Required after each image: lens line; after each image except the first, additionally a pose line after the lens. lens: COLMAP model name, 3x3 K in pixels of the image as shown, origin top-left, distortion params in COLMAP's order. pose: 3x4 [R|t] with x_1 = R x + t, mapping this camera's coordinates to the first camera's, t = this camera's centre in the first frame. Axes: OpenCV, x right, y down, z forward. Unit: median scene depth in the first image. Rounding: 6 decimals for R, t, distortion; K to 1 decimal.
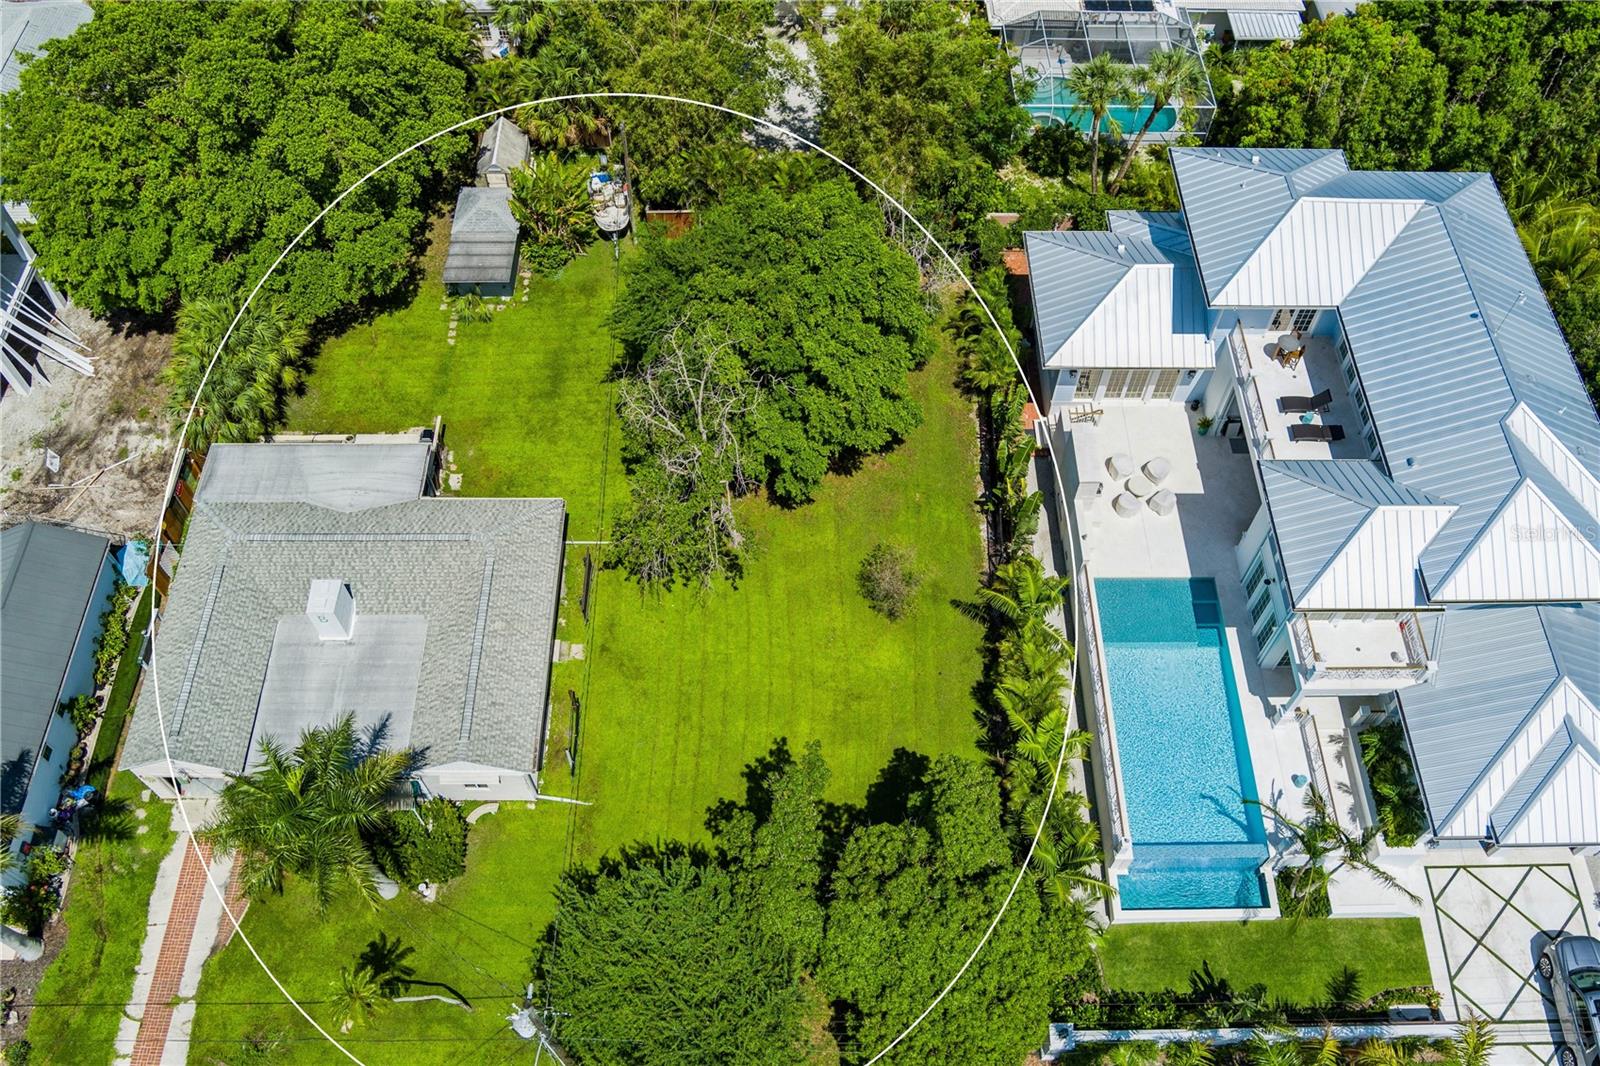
lens RADIAL K [[1292.0, 0, 800.0], [0, 1292.0, 533.0], [0, 0, 1]] dist [-0.043626, -0.002234]
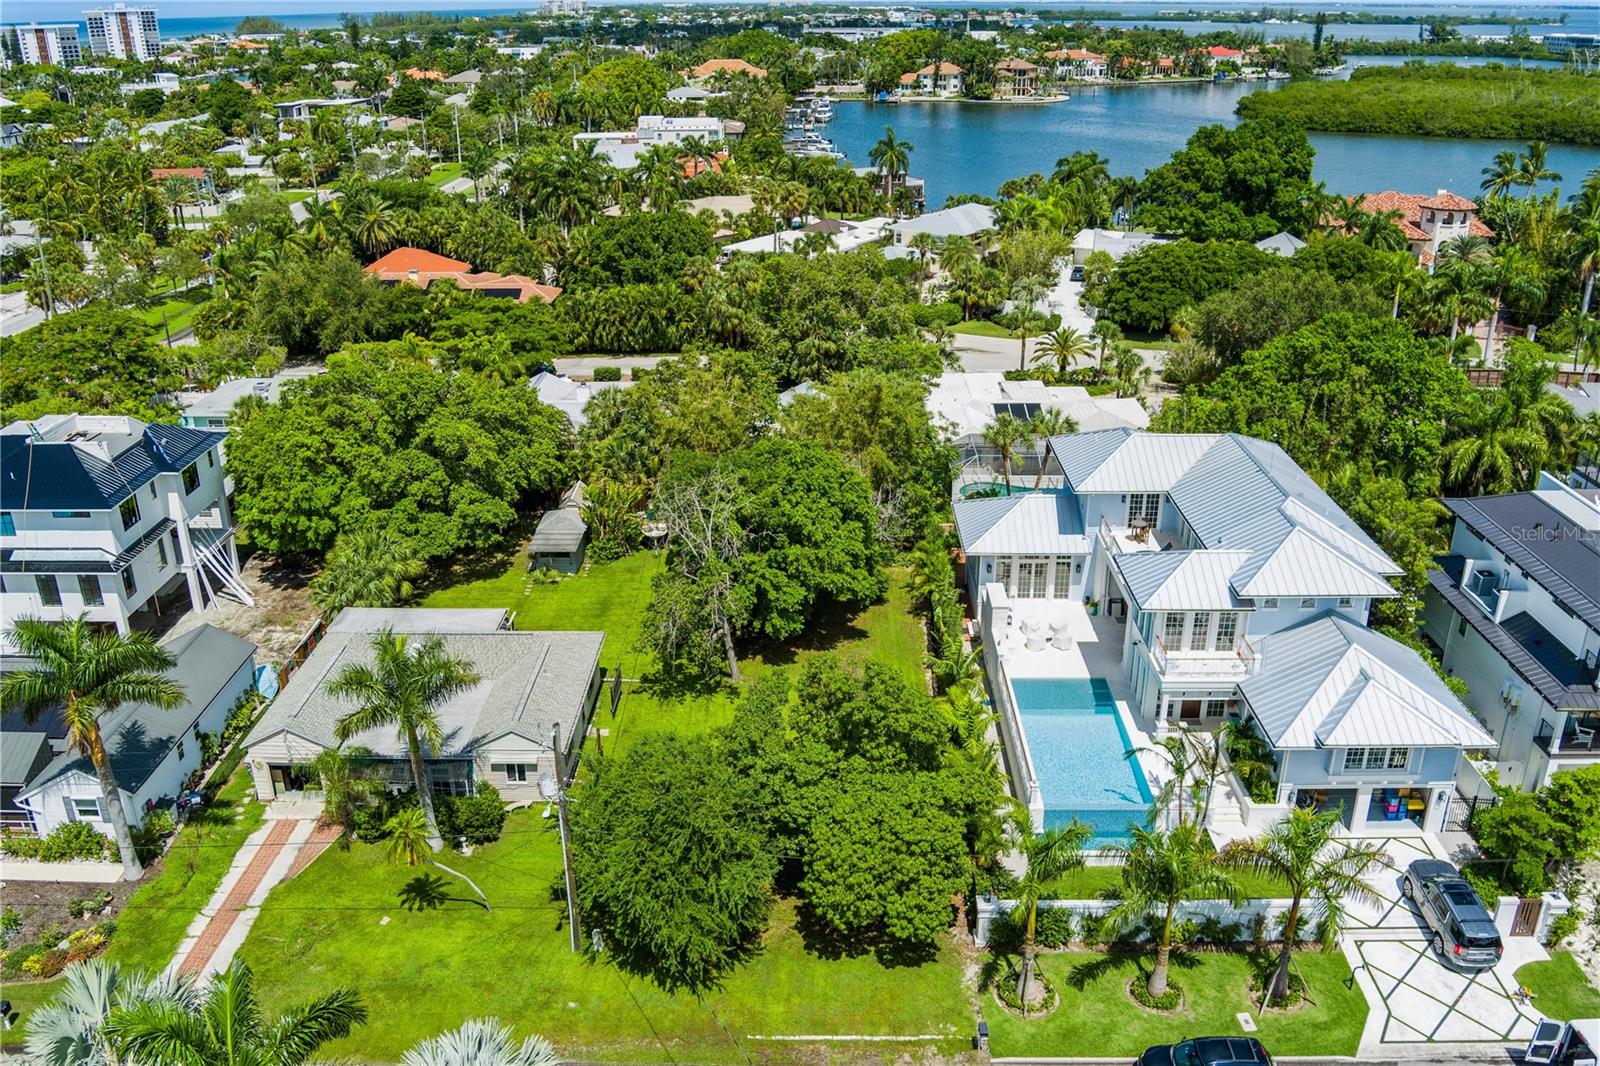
lens RADIAL K [[1292.0, 0, 800.0], [0, 1292.0, 533.0], [0, 0, 1]] dist [-0.043626, -0.002234]
pose [[0.999690, -0.002780, -0.024733, 0.048673], [-0.011488, 0.829987, -0.557664, 0.617730], [0.022078, 0.557775, 0.829698, -0.145142]]
